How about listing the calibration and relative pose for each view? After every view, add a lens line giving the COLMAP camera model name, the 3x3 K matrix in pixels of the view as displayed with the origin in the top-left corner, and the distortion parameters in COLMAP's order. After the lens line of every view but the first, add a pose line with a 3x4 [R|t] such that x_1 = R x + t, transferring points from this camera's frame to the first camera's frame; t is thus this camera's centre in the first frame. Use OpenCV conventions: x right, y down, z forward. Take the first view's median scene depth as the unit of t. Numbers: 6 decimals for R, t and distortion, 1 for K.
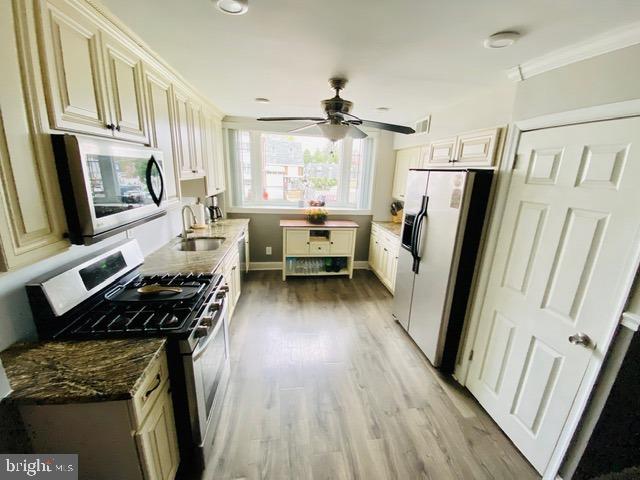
lens RADIAL K [[257.6, 0, 324.1], [0, 257.6, 238.4], [0, 0, 1]] dist [0.027919, -0.022530]
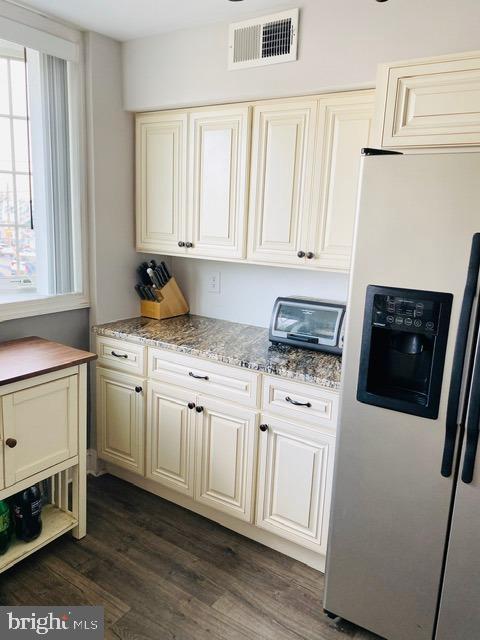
lens RADIAL K [[487.6, 0, 237.8], [0, 487.6, 315.0], [0, 0, 1]] dist [0.058276, -0.086003]
pose [[0.671941, -0.160433, 0.723019, -0.186501], [0.174420, 0.983075, 0.056040, -0.118666], [-0.719772, 0.088454, 0.688552, 0.631346]]
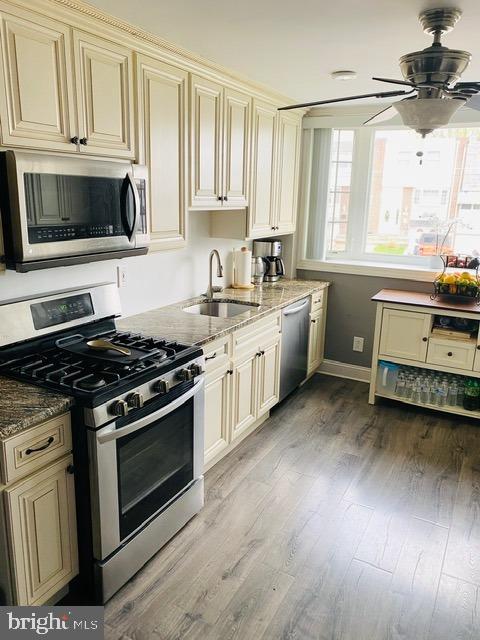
lens RADIAL K [[487.6, 0, 237.8], [0, 487.6, 315.0], [0, 0, 1]] dist [0.058276, -0.086003]
pose [[0.795153, 0.124475, -0.593496, 0.256738], [-0.145950, 0.989220, 0.011930, 0.014650], [0.588583, 0.077134, 0.804749, 0.027438]]
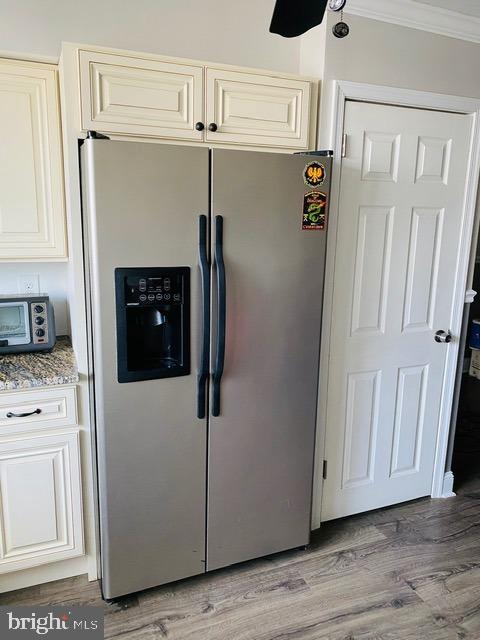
lens RADIAL K [[487.6, 0, 237.8], [0, 487.6, 315.0], [0, 0, 1]] dist [0.058276, -0.086003]
pose [[-0.229688, -0.243704, 0.942259, -0.252081], [0.216657, 0.931047, 0.293617, -0.175776], [-0.948843, 0.271587, -0.161051, 0.856698]]
